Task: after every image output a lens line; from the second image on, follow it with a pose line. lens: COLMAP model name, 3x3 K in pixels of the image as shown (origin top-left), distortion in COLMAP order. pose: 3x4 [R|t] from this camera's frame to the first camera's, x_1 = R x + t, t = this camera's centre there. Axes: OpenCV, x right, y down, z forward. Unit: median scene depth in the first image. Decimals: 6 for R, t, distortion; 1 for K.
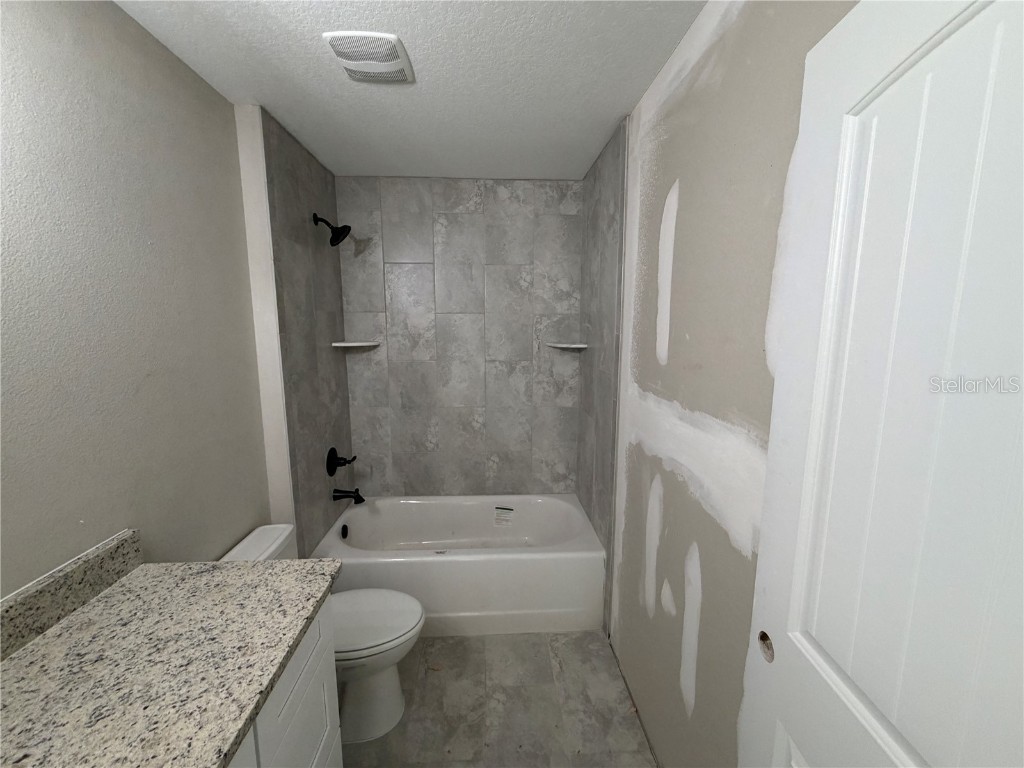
lens RADIAL K [[410.4, 0, 521.0], [0, 410.4, 379.7], [0, 0, 1]] dist [-0.001289, 0.000476]
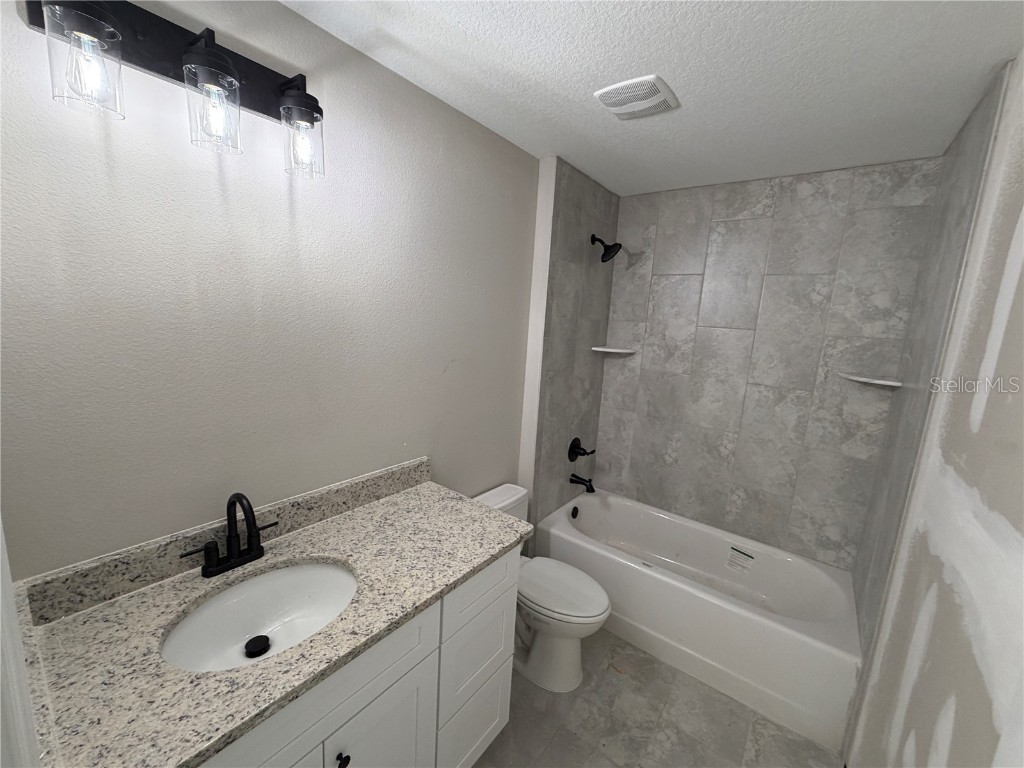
lens RADIAL K [[410.4, 0, 511.1], [0, 410.4, 381.4], [0, 0, 1]] dist [-0.001289, 0.000476]
pose [[0.759889, 0.150282, -0.632442, 0.123109], [-0.151556, 0.987056, 0.052449, -0.026474], [0.632138, 0.055995, 0.772830, -0.014399]]
